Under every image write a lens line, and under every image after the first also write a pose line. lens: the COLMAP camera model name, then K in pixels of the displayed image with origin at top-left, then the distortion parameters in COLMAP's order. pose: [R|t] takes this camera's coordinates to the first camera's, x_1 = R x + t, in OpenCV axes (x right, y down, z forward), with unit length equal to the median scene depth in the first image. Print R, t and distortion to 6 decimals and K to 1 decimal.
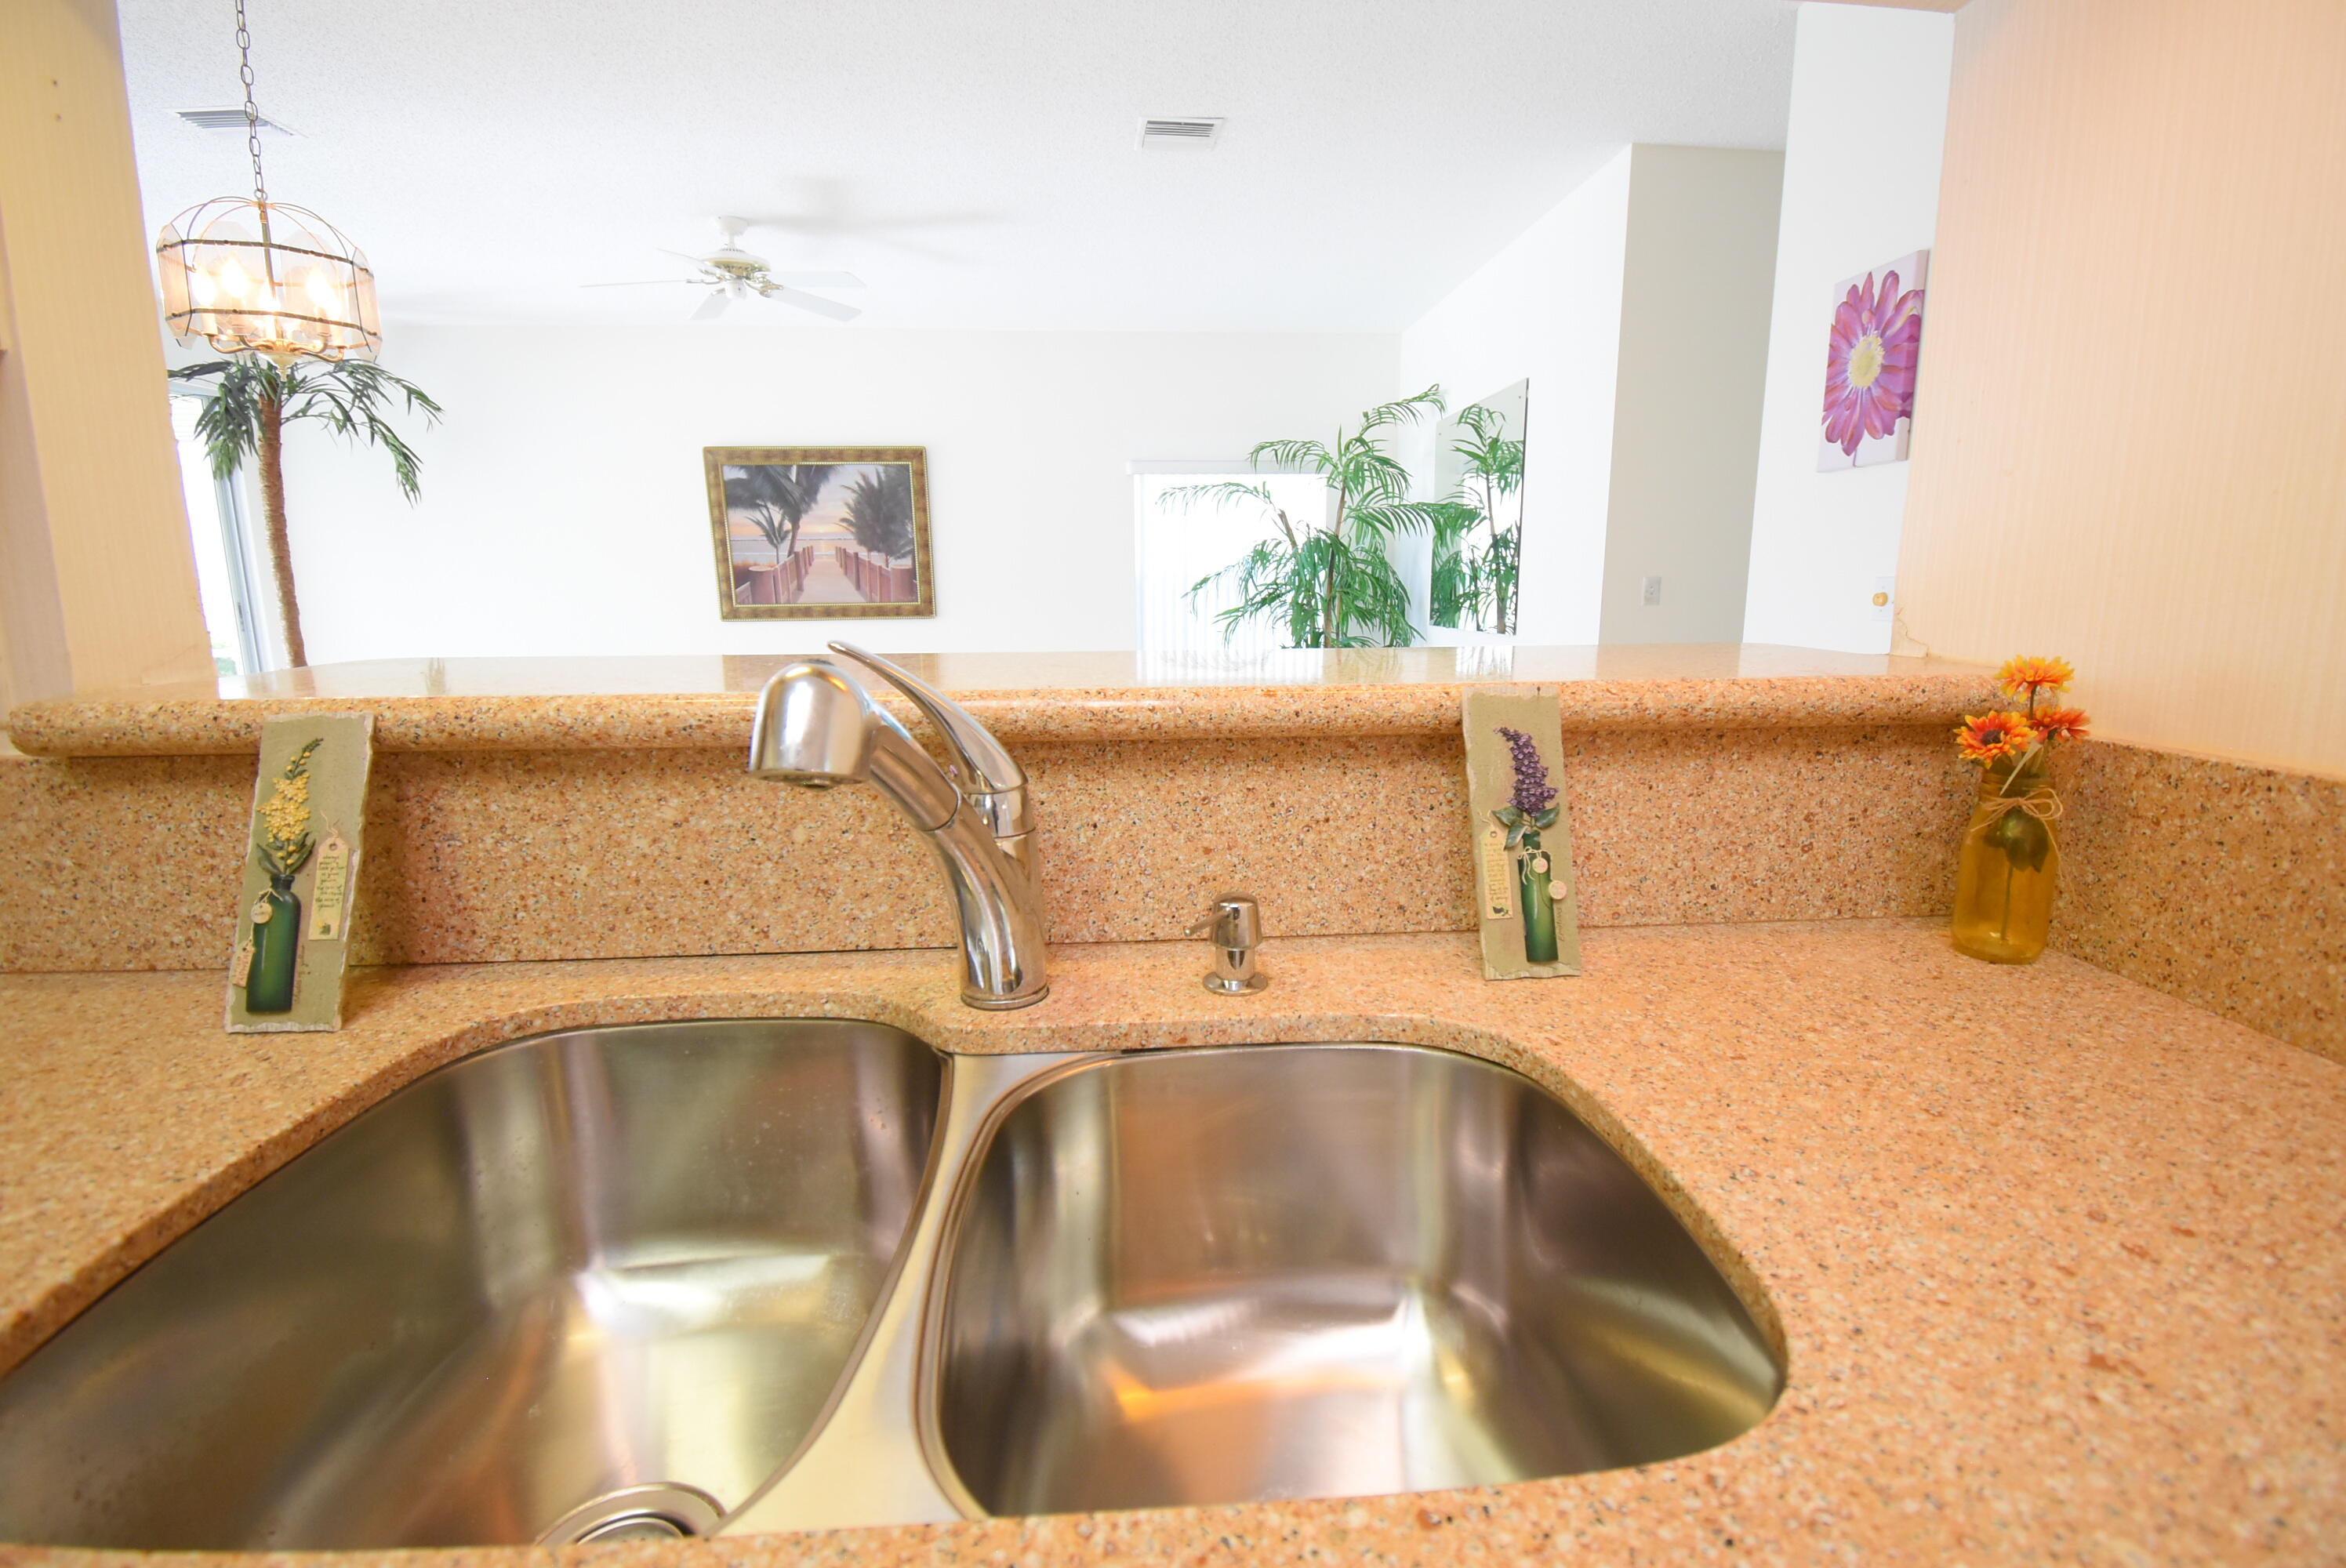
lens RADIAL K [[1029.4, 0, 1182.3], [0, 1029.4, 778.5], [0, 0, 1]] dist [0.009583, -0.019940]
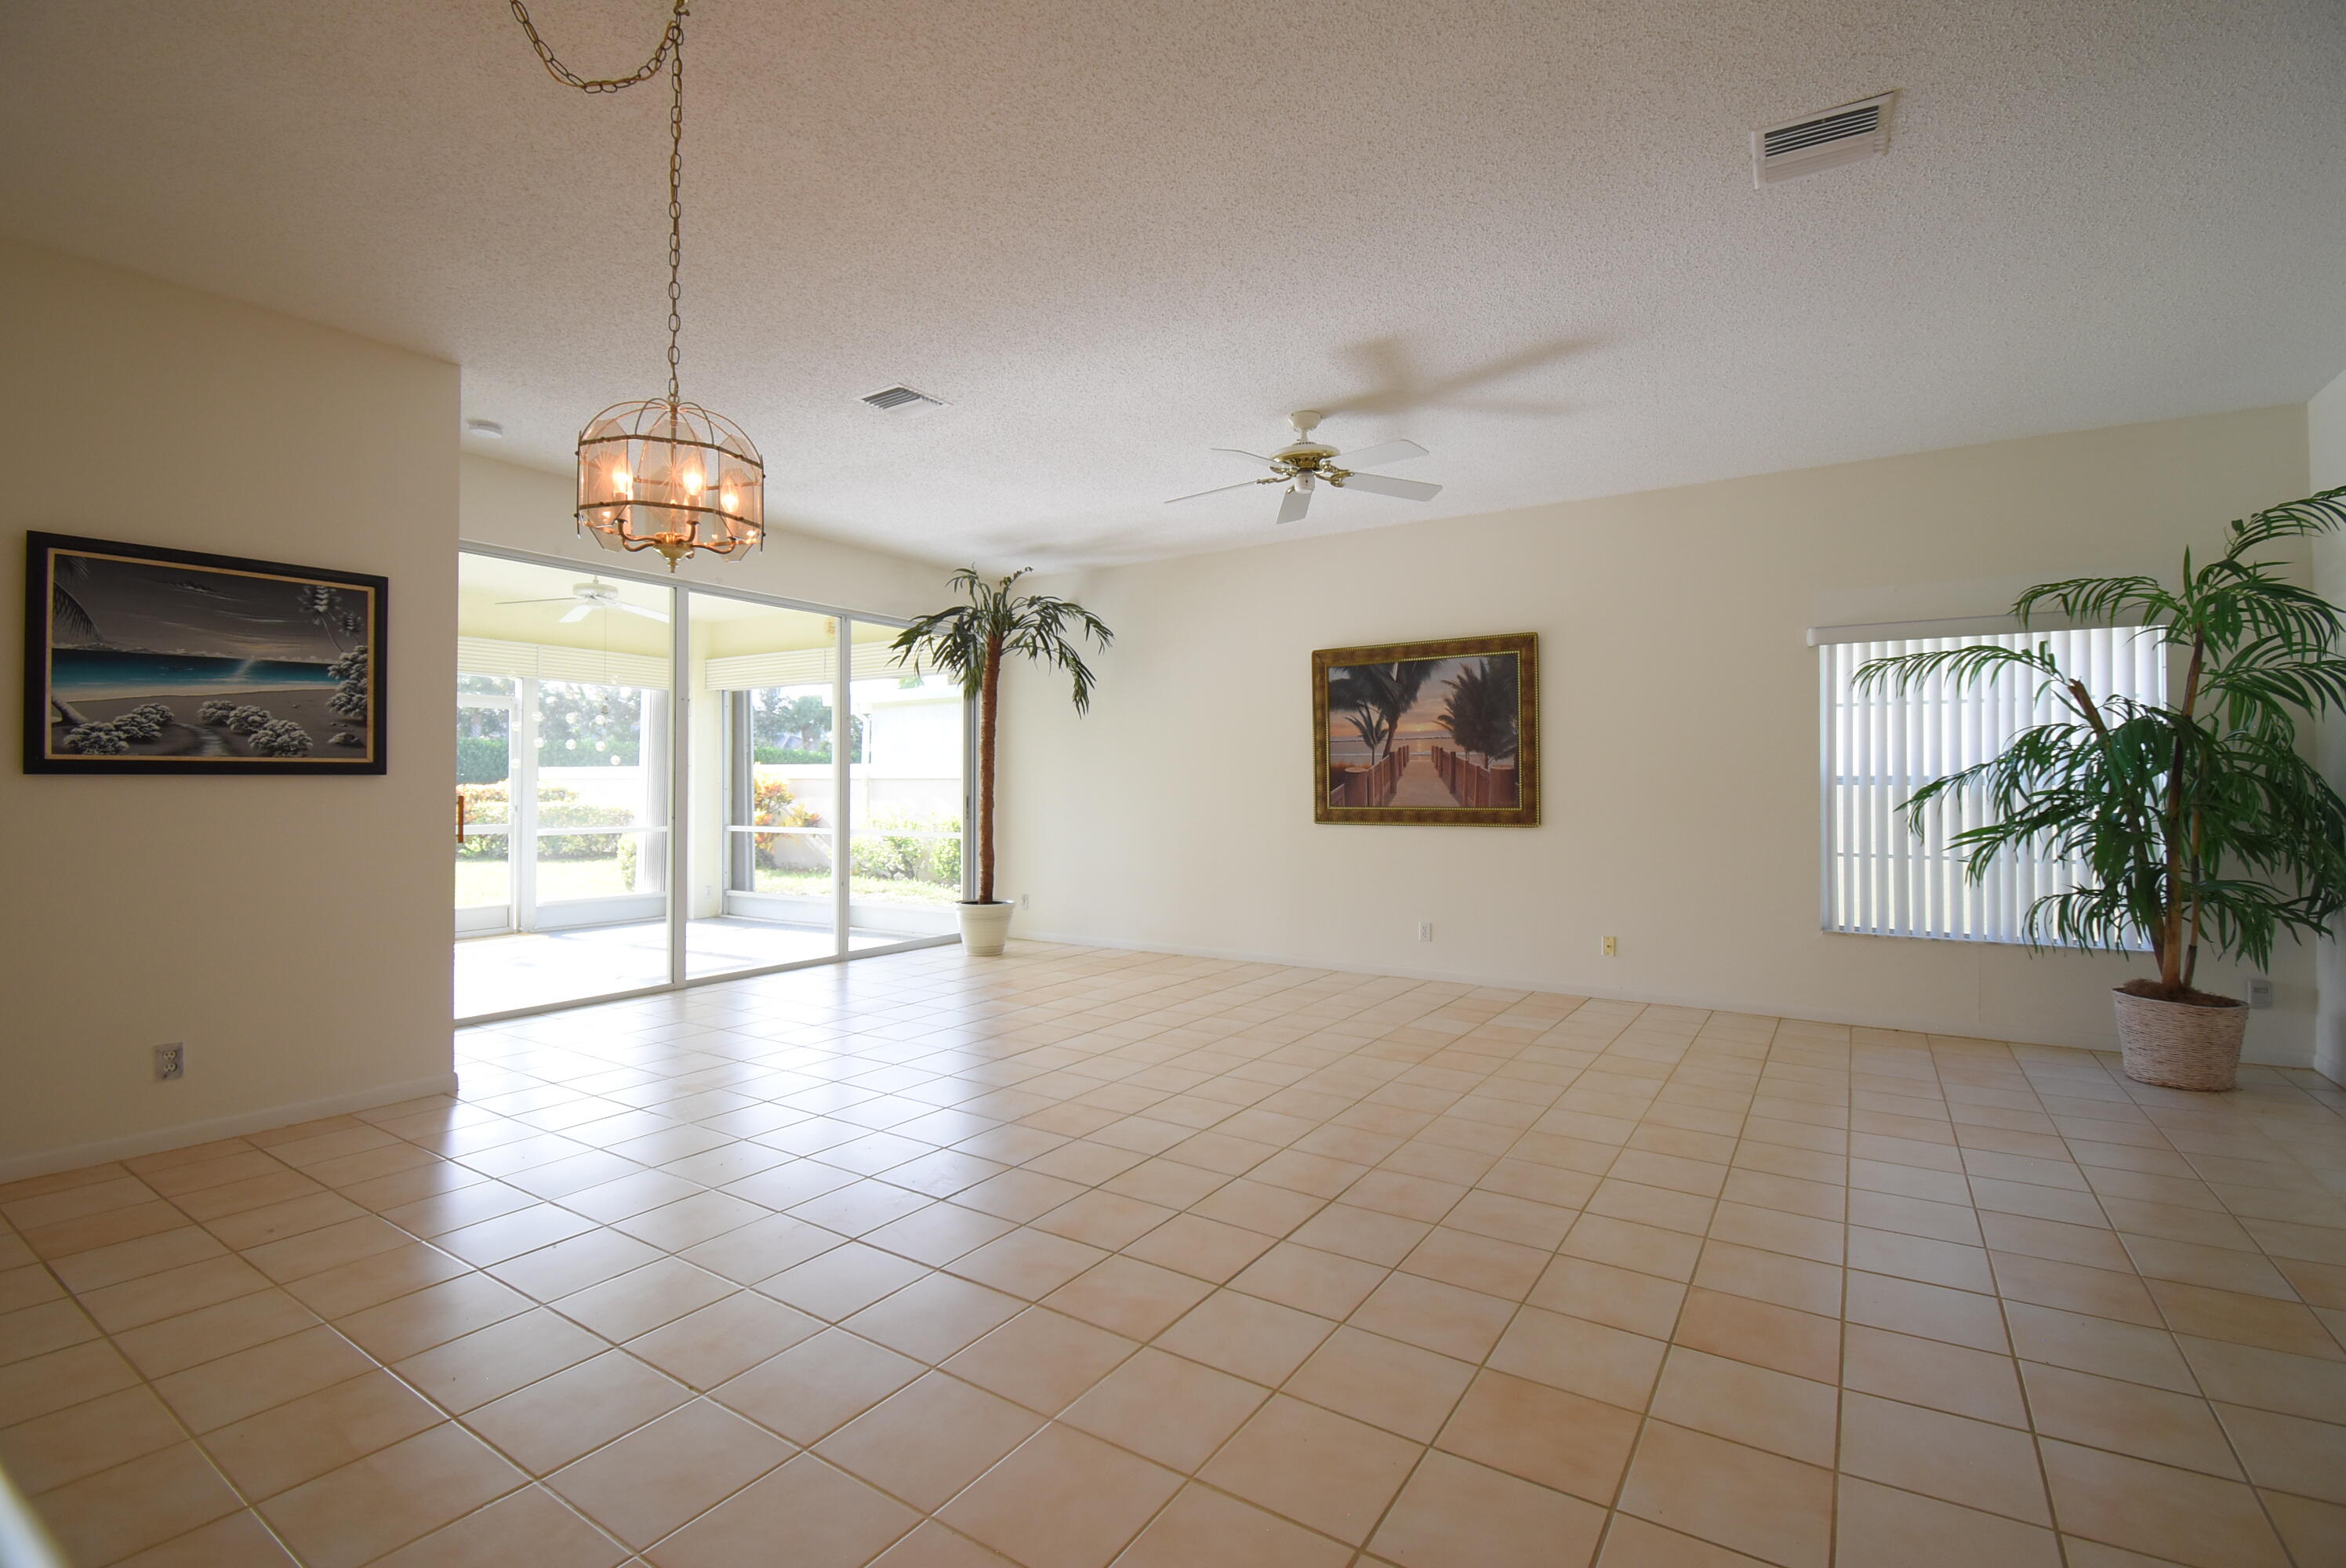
lens RADIAL K [[1029.4, 0, 1182.3], [0, 1029.4, 778.5], [0, 0, 1]] dist [0.009583, -0.019940]
pose [[0.795676, 0.003925, -0.605710, 0.039703], [-0.121754, 0.980606, -0.153586, -0.030658], [0.593360, 0.195952, 0.780722, 0.166033]]
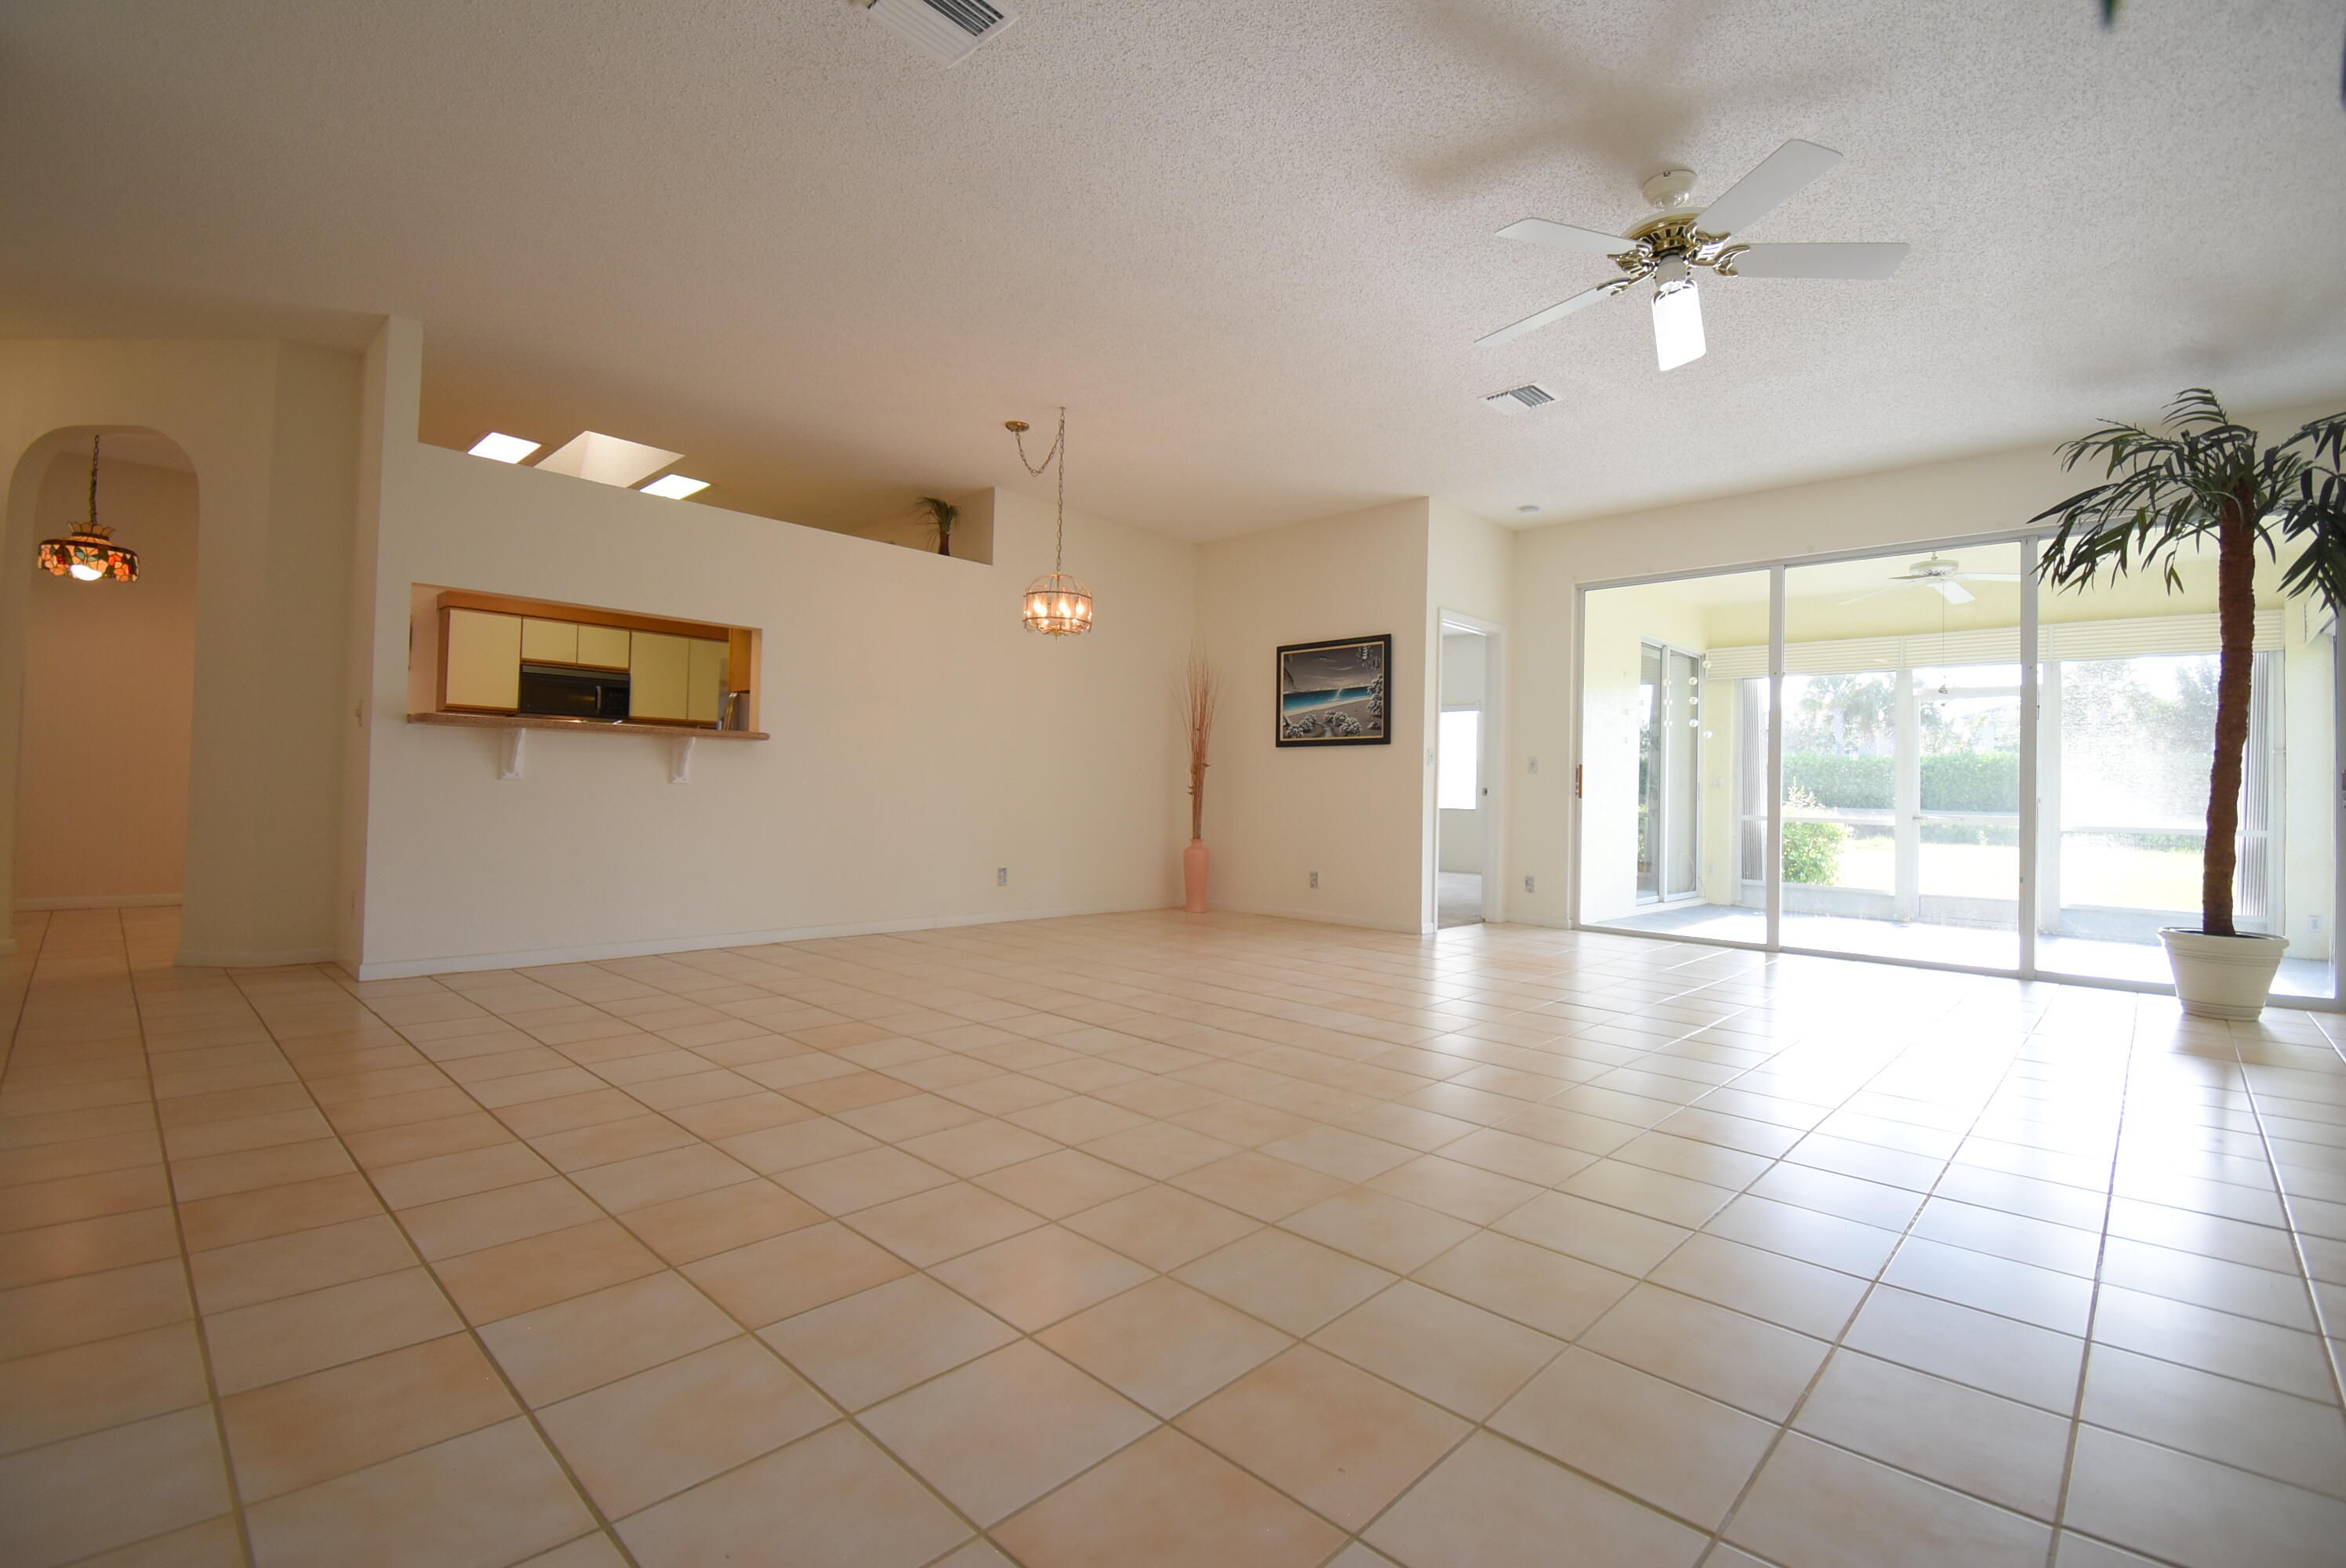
lens RADIAL K [[1029.4, 0, 1182.3], [0, 1029.4, 778.5], [0, 0, 1]] dist [0.009583, -0.019940]
pose [[-0.736697, -0.021956, -0.675866, 0.178232], [-0.147755, 0.980549, 0.129199, -0.132166], [0.659883, 0.195043, -0.725612, 0.939848]]
